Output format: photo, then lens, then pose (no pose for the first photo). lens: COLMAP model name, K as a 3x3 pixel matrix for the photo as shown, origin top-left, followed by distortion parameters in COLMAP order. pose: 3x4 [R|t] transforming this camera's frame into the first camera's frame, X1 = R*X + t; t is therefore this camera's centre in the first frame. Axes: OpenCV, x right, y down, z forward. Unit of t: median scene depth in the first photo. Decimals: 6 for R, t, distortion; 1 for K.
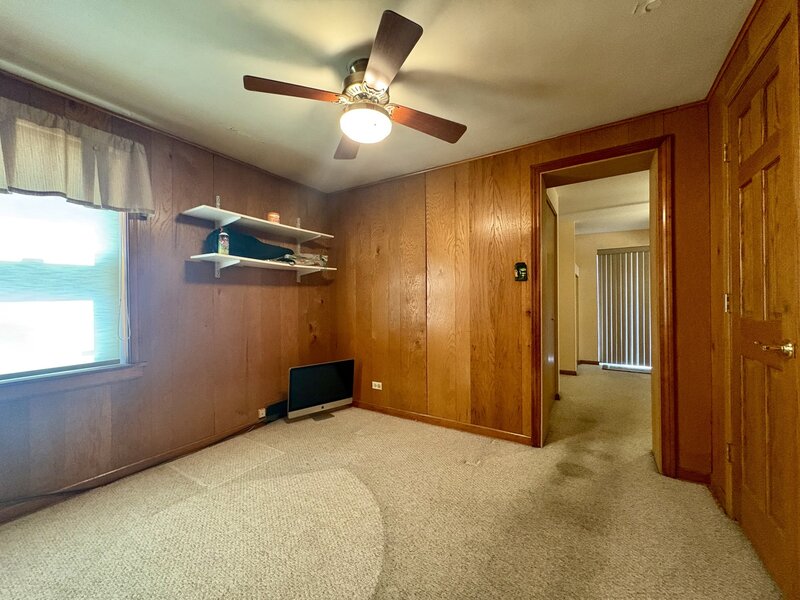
lens RADIAL K [[316.6, 0, 400.0], [0, 316.6, 300.0], [0, 0, 1]] dist [0.001565, 0.000159]
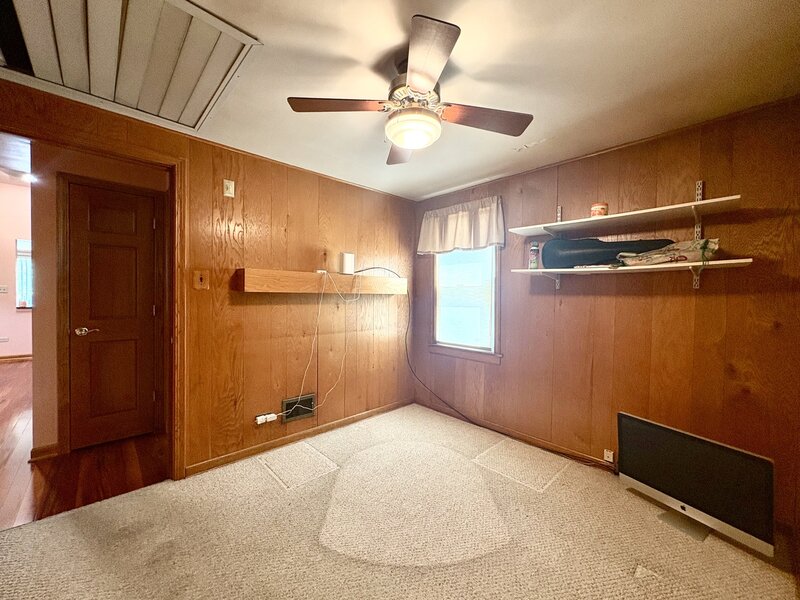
lens RADIAL K [[316.6, 0, 400.0], [0, 316.6, 300.0], [0, 0, 1]] dist [0.001565, 0.000159]
pose [[-0.242533, 0.025039, -0.969820, 0.511542], [-0.009213, 0.999562, 0.028111, -0.059359], [0.970099, 0.015752, -0.242196, 0.758432]]
